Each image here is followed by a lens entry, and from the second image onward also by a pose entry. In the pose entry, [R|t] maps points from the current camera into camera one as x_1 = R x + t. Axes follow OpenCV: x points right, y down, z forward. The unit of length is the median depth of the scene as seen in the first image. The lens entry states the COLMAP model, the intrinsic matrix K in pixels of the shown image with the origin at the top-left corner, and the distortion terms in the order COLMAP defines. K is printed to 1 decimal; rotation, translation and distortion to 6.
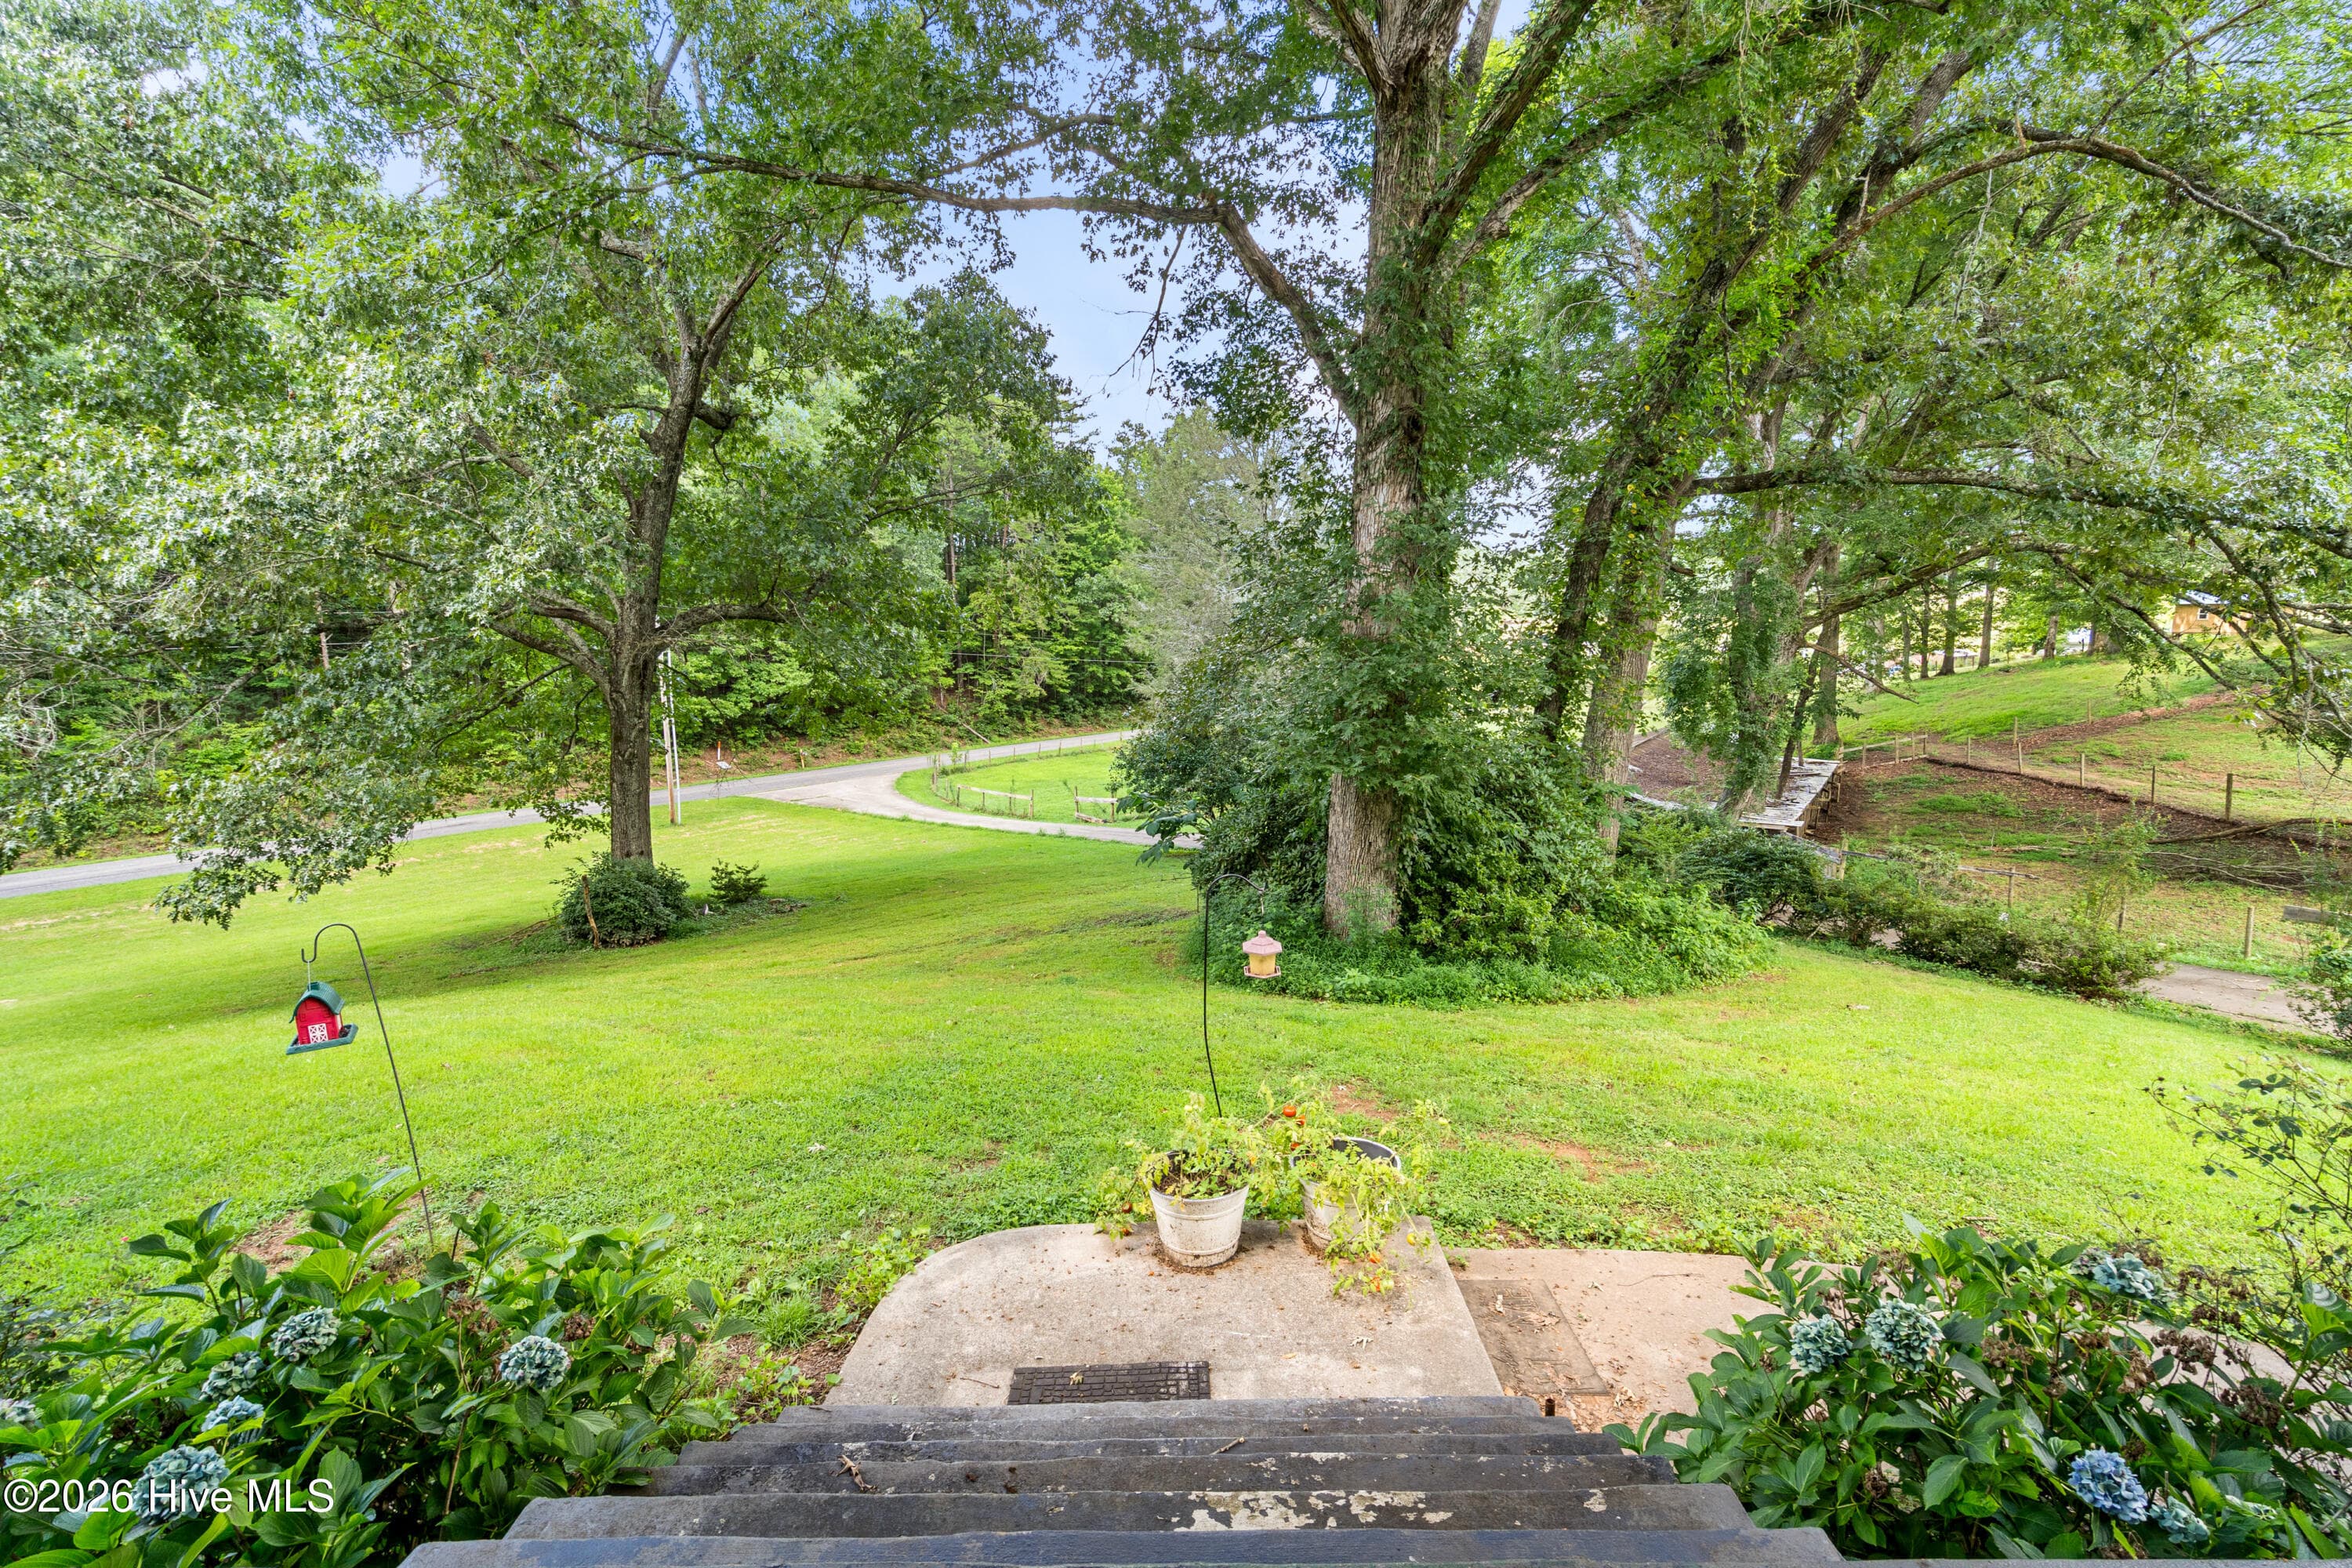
lens RADIAL K [[1087.8, 0, 1176.0], [0, 1087.8, 784.0], [0, 0, 1]] dist [0.000722, 0.000947]
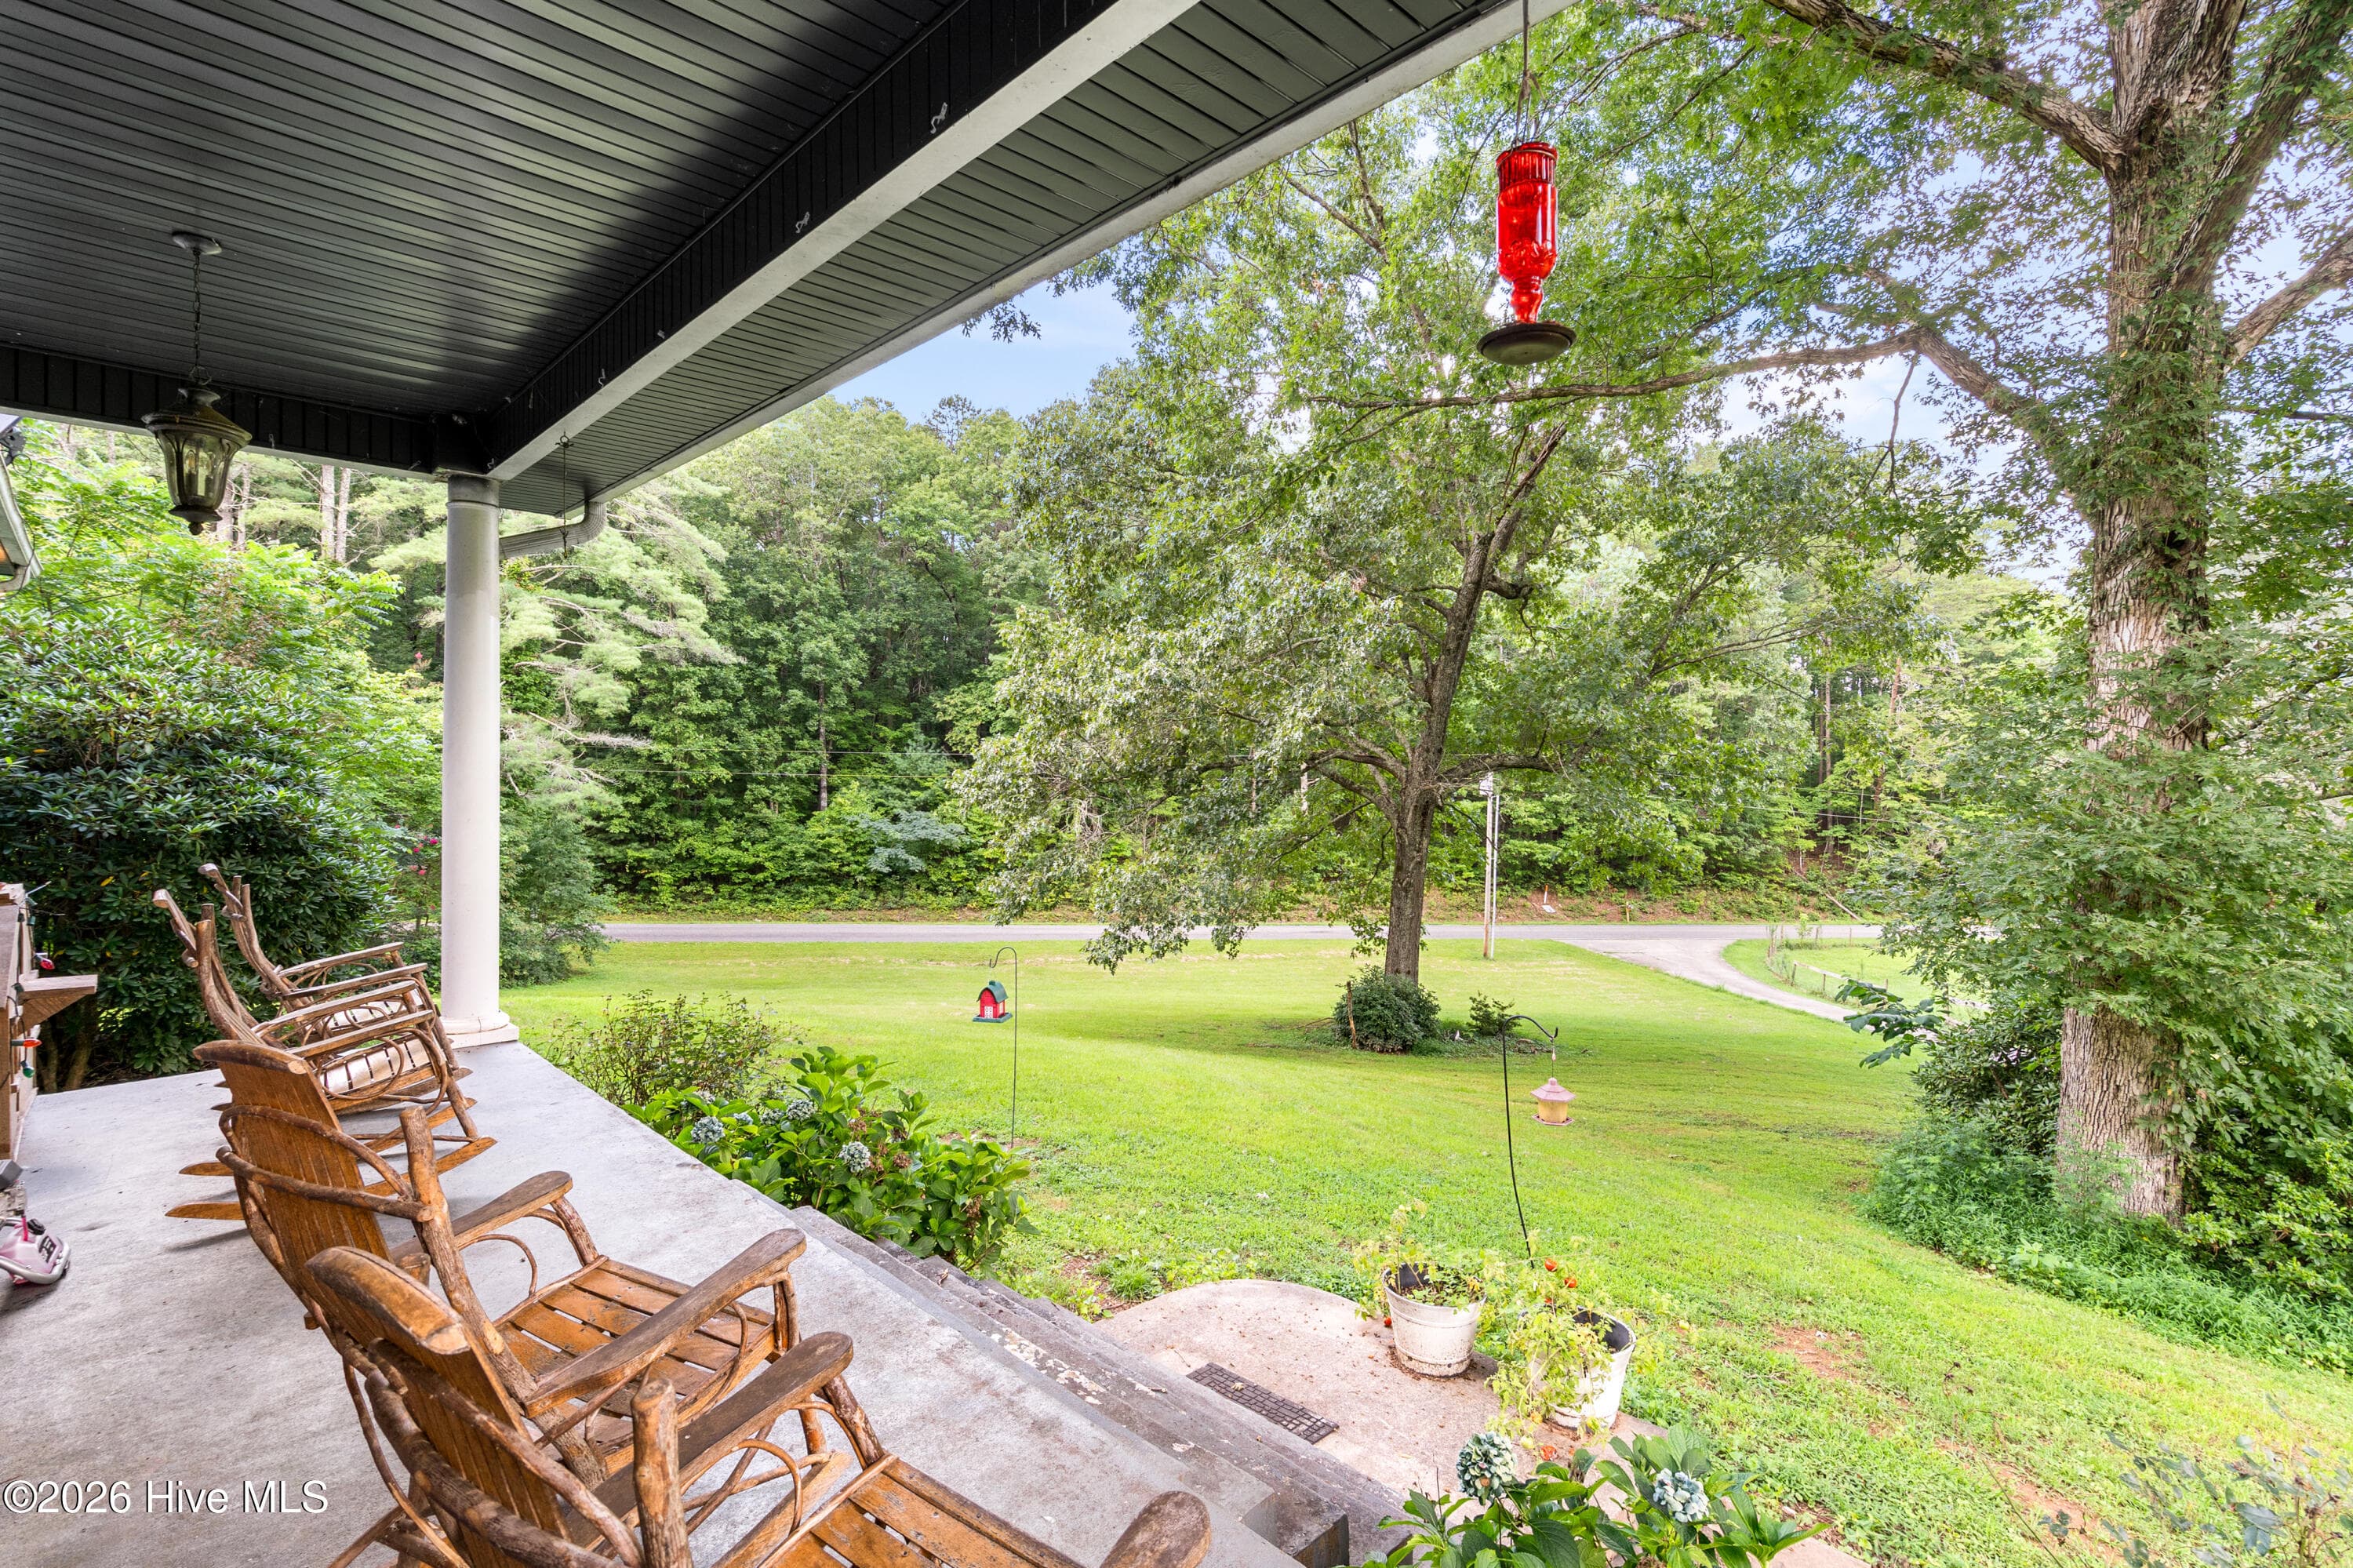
lens RADIAL K [[1109.4, 0, 1175.9], [0, 1109.4, 739.0], [0, 0, 1]] dist [-0.000638, -0.000065]
pose [[0.713070, 0.006859, -0.701060, 0.133230], [-0.130547, 0.983763, -0.123158, -0.000635], [0.688832, 0.179341, 0.702387, -0.007235]]
